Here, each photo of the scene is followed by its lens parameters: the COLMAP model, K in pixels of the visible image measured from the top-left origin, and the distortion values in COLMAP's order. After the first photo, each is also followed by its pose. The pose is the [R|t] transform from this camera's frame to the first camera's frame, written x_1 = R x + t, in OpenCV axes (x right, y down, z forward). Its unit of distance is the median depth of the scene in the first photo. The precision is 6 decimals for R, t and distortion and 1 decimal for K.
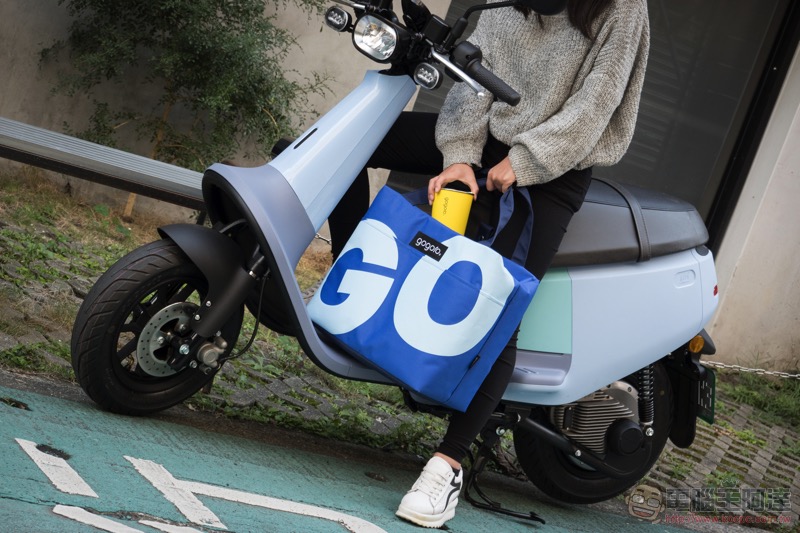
lens RADIAL K [[1683.1, 0, 370.7], [0, 1683.1, 247.0], [0, 0, 1]] dist [-0.037885, 0.000000]
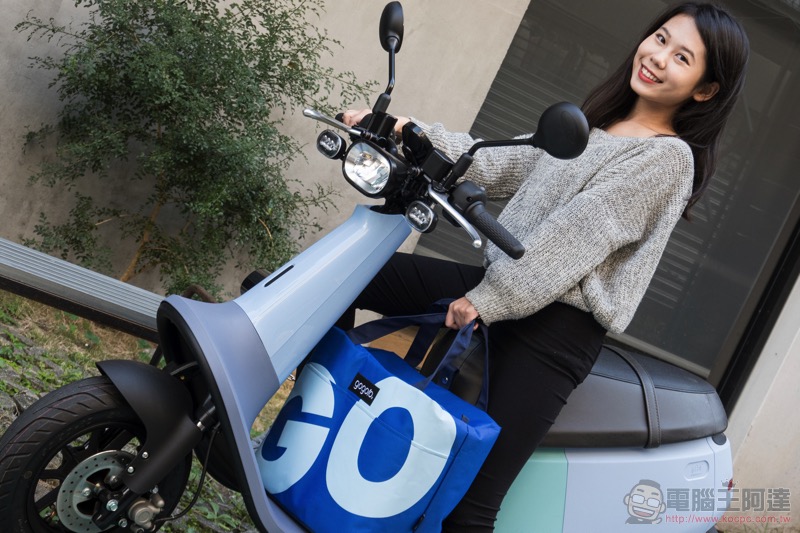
lens RADIAL K [[1694.6, 0, 404.8], [0, 1694.6, 264.6], [0, 0, 1]] dist [-0.026698, 0.000000]
pose [[0.995696, 0.092368, 0.007530, 0.015844], [-0.091891, 0.994558, -0.049097, -0.026460], [-0.012024, 0.048194, 0.998766, 0.098466]]
